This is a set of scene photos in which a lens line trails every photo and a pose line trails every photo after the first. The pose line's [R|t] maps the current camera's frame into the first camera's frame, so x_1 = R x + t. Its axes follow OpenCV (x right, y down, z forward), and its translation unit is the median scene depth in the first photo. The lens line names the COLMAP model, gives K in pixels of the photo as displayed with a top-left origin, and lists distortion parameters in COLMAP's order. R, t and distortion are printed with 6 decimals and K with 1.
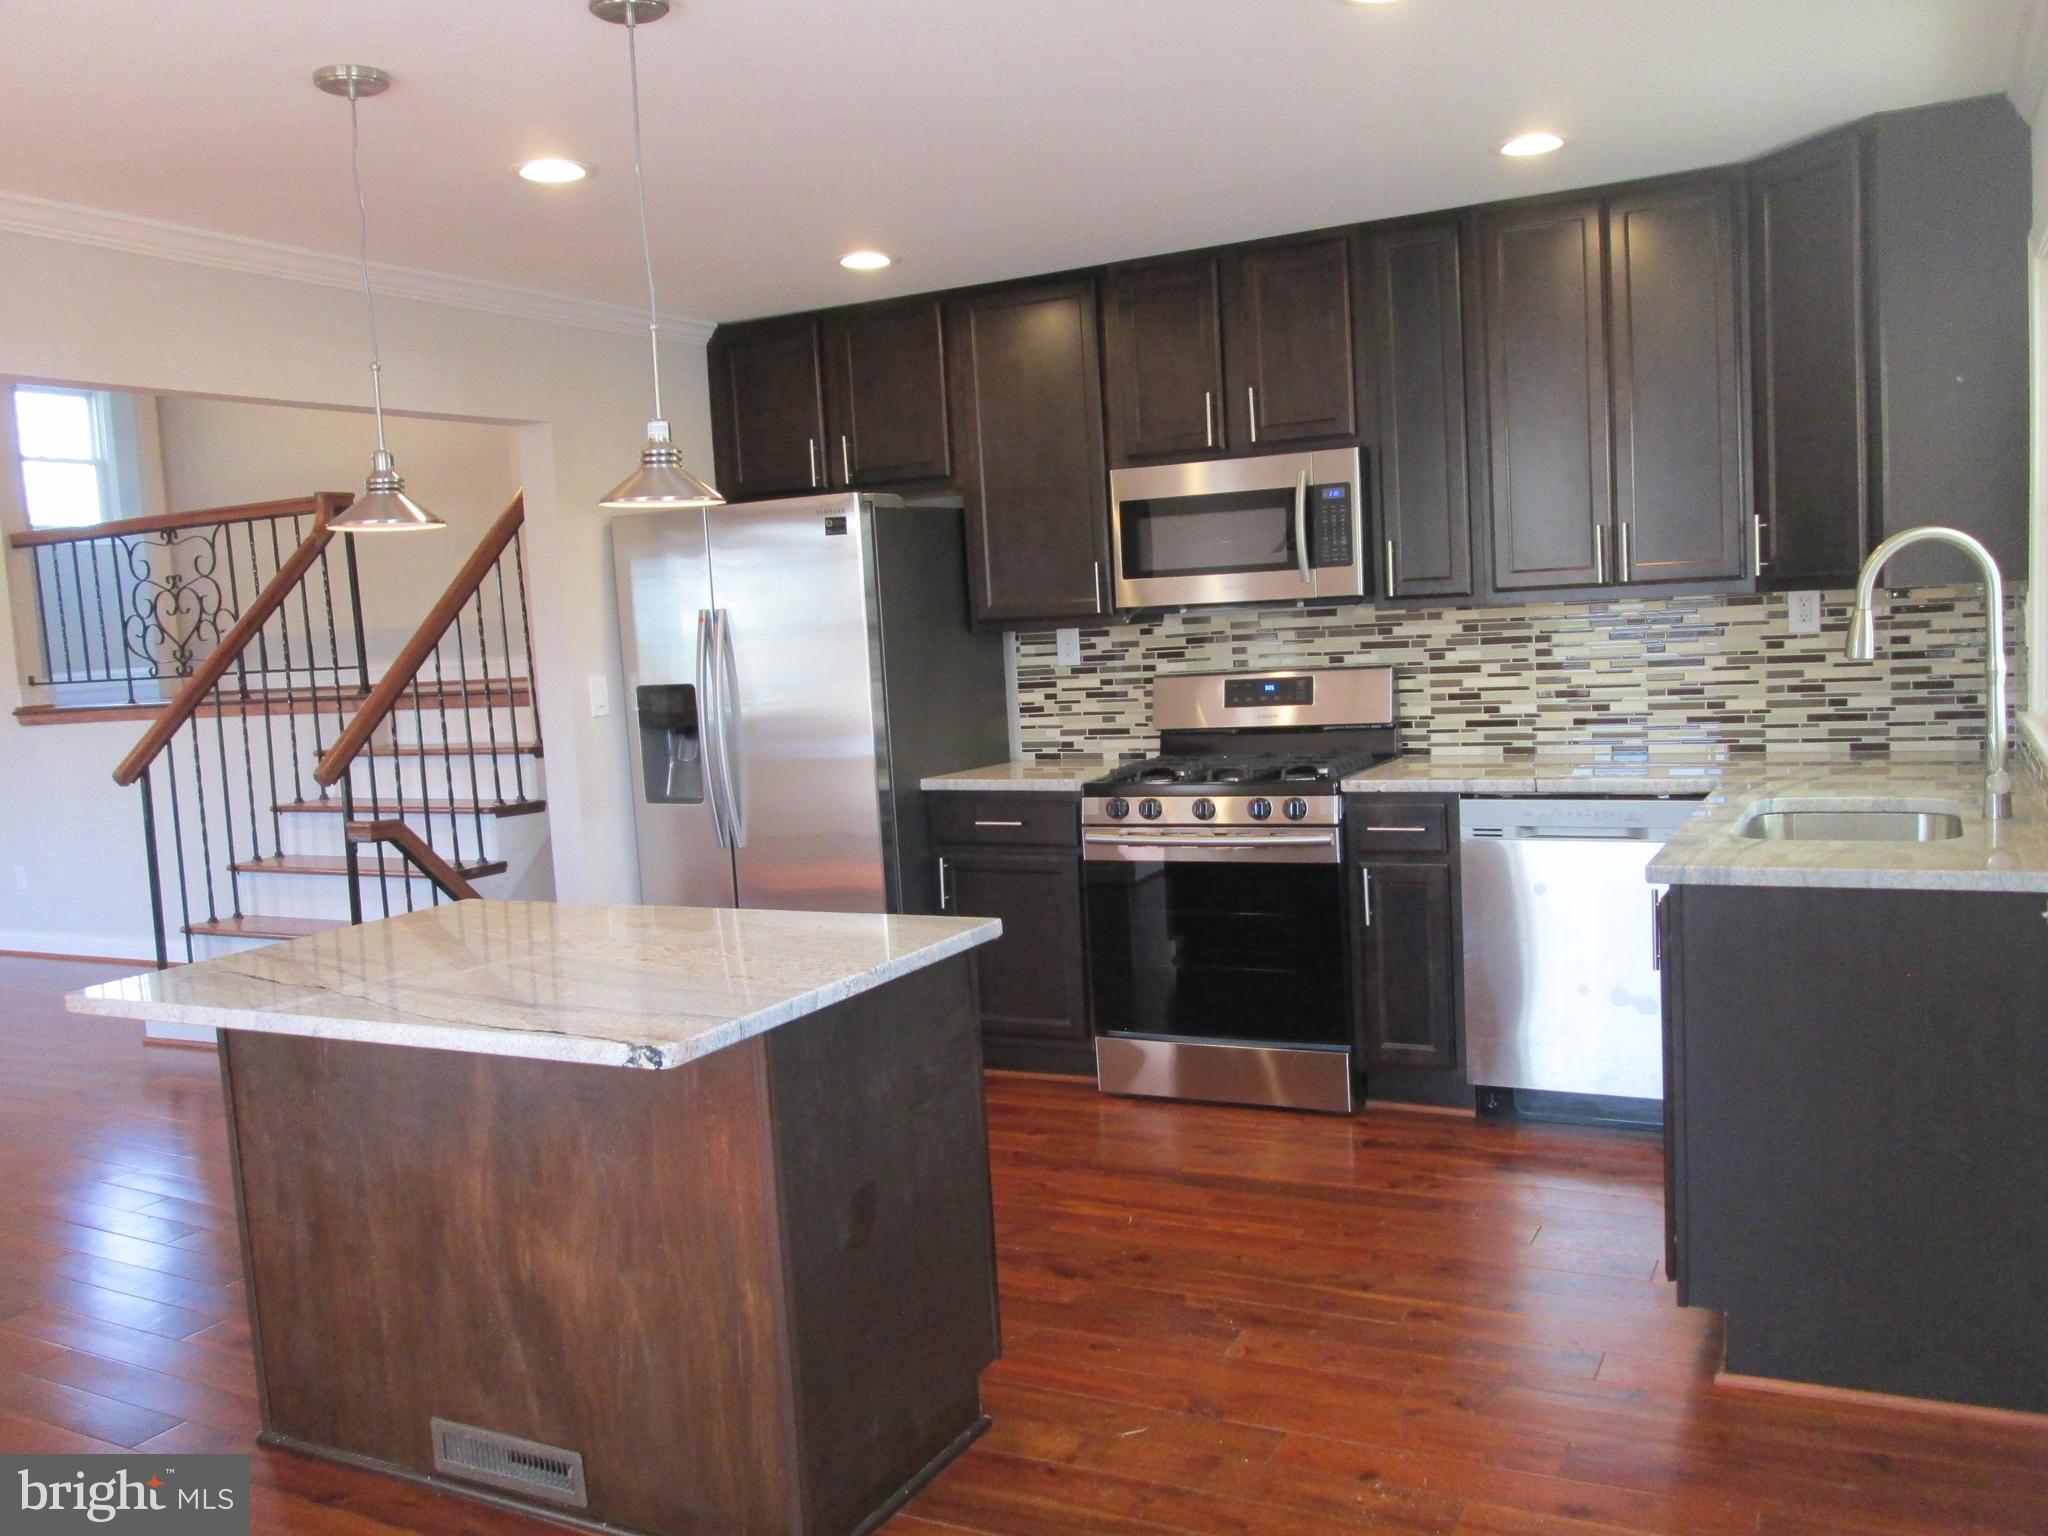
lens RADIAL K [[1705.6, 0, 1024.4], [0, 1705.6, 815.7], [0, 0, 1]] dist [-0.042978, 0.008441]
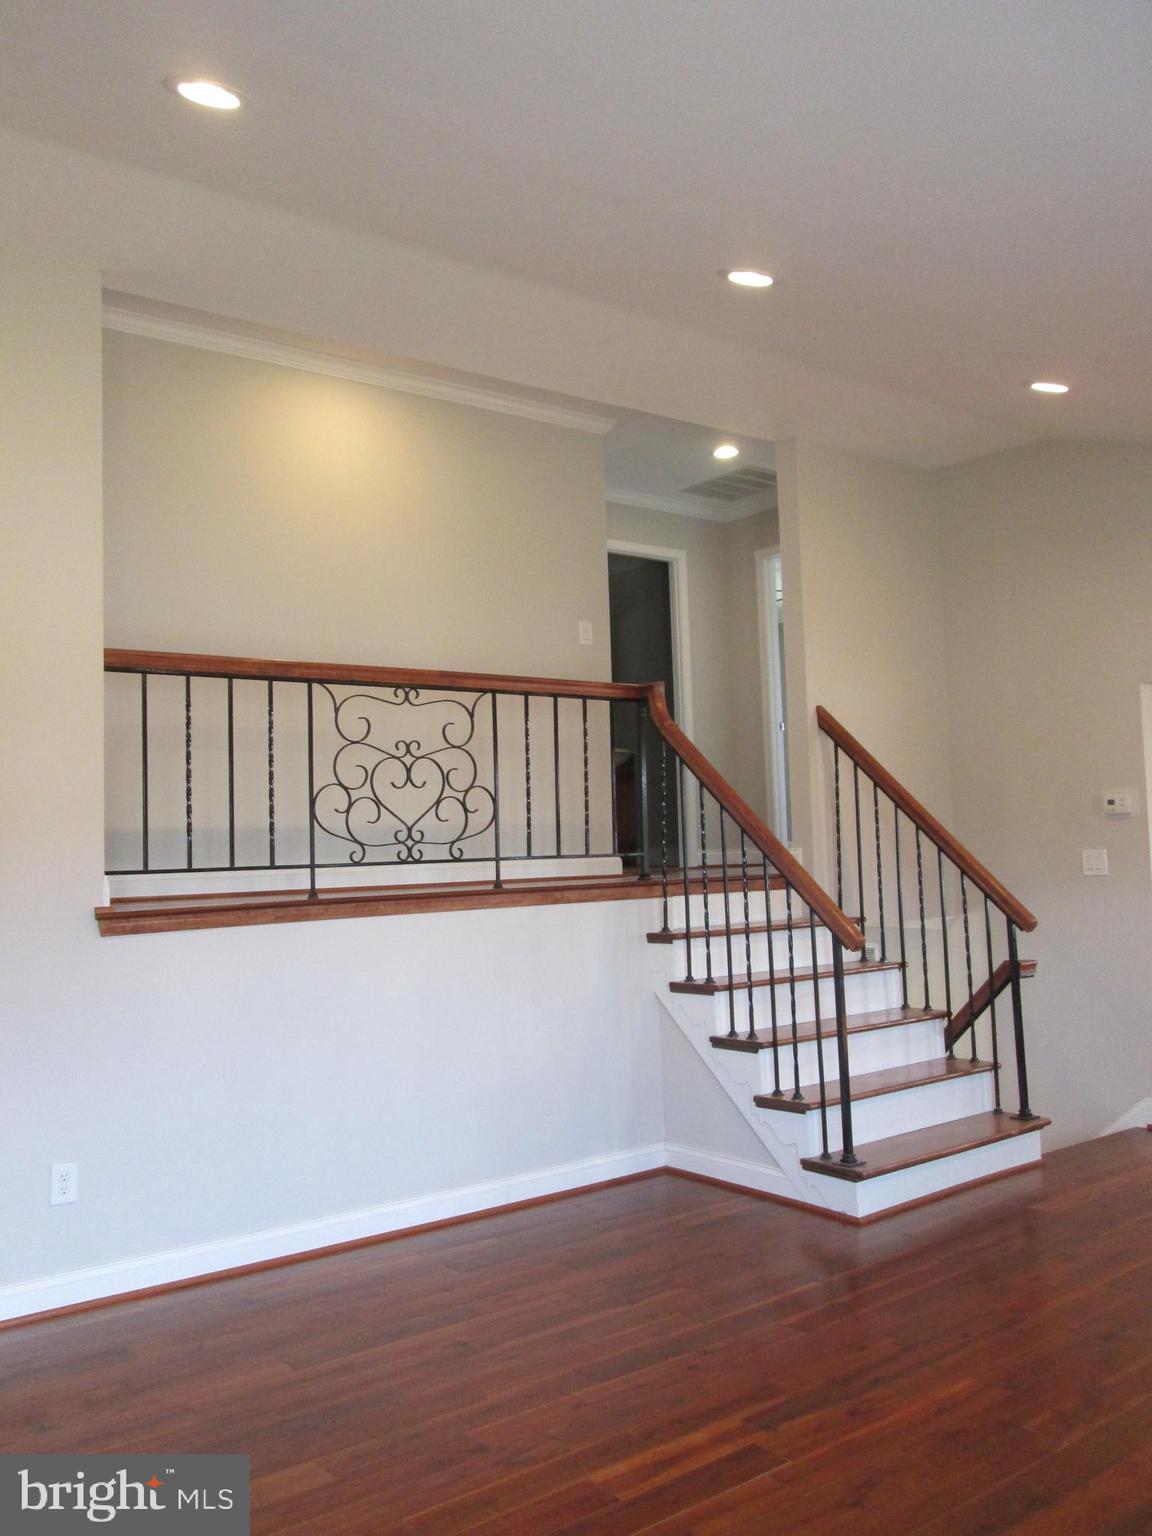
lens RADIAL K [[1279.2, 0, 580.1], [0, 1279.2, 773.2], [0, 0, 1]] dist [-0.042978, 0.008441]
pose [[0.416699, 0.098266, 0.903718, -1.523419], [0.118708, 0.979745, -0.161269, -0.021578], [-0.901260, 0.174479, 0.396594, 0.988949]]
